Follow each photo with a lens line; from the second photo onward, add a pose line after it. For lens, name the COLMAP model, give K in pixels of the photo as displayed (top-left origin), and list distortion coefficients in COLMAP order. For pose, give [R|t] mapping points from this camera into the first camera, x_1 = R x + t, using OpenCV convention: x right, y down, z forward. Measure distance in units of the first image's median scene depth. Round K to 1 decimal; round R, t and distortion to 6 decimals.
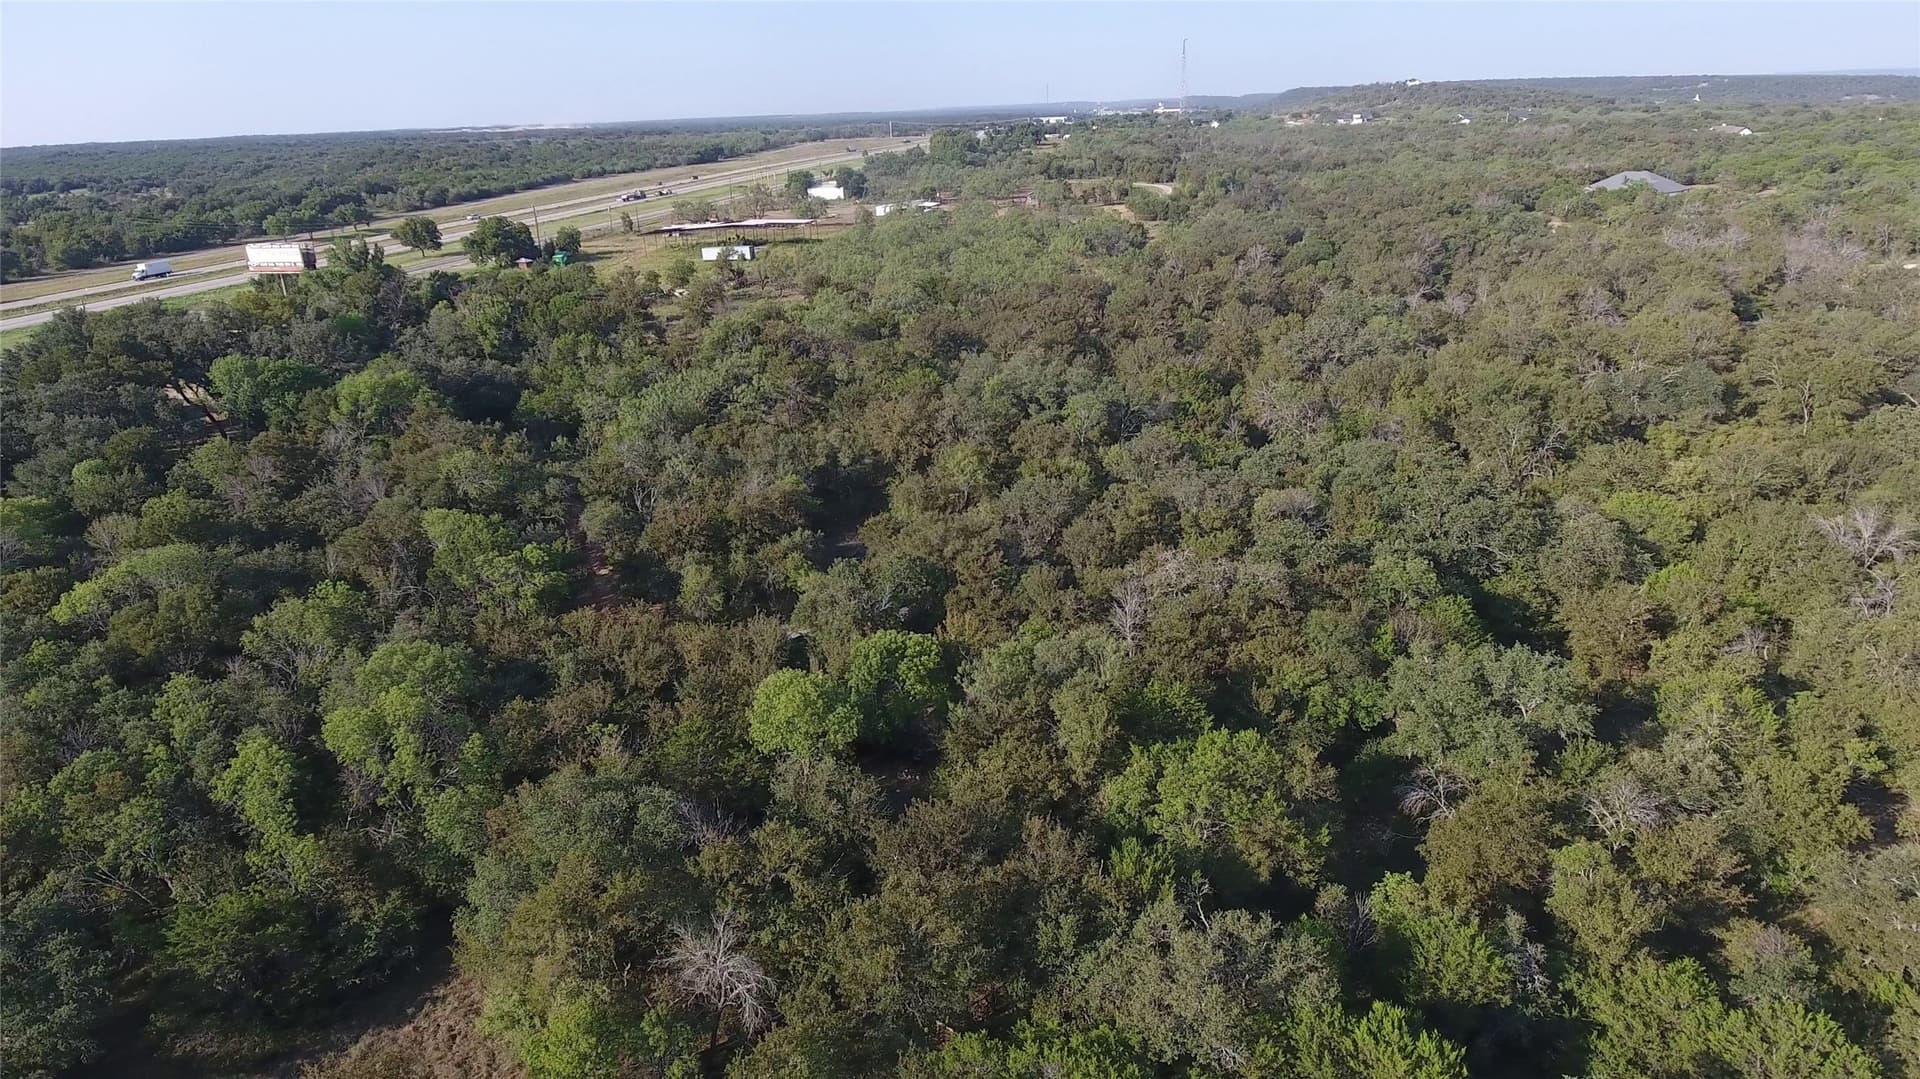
lens RADIAL K [[1170.1, 0, 943.3], [0, 1170.1, 579.9], [0, 0, 1]] dist [-0.020040, 0.005212]
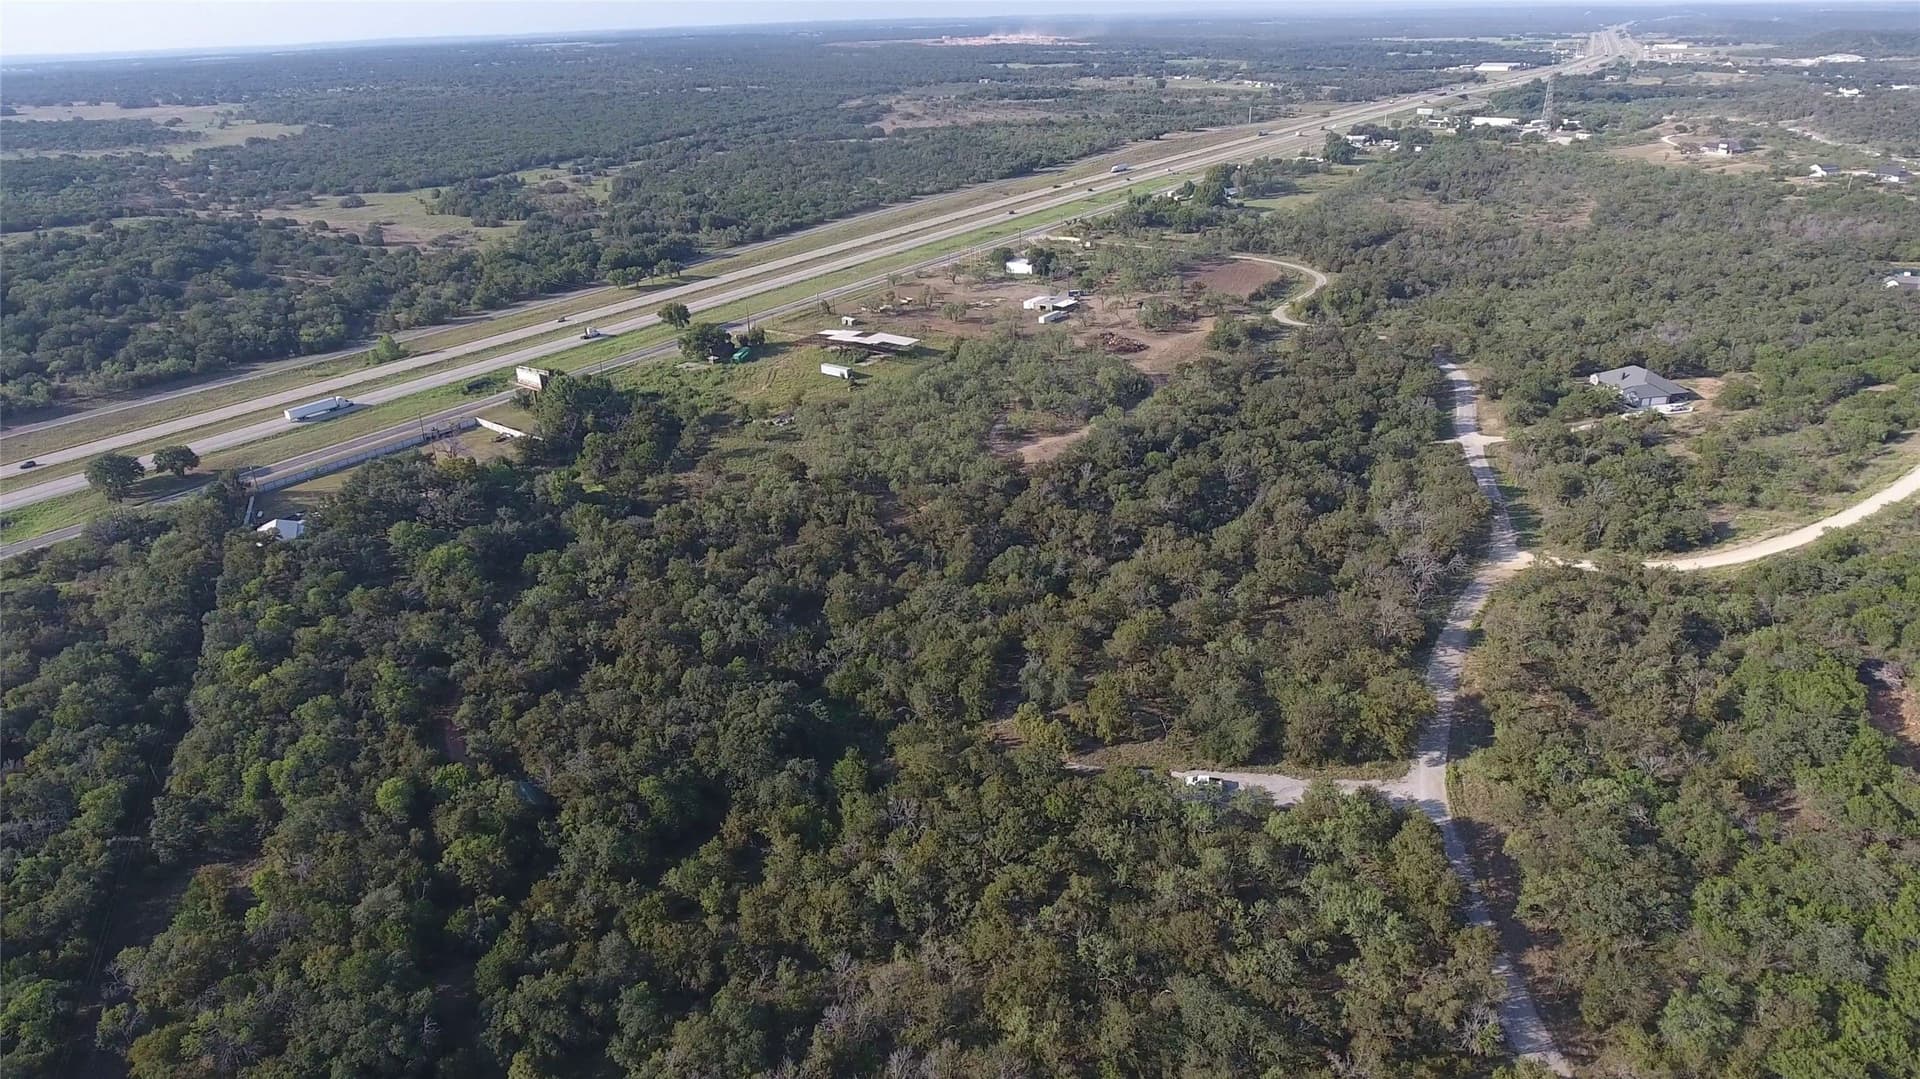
lens RADIAL K [[1170.1, 0, 943.3], [0, 1170.1, 579.9], [0, 0, 1]] dist [-0.020040, 0.005212]
pose [[0.923732, 0.177922, -0.339210, 0.295087], [-0.147937, 0.982575, 0.112519, -0.136253], [0.353319, -0.053756, 0.933957, -0.180557]]
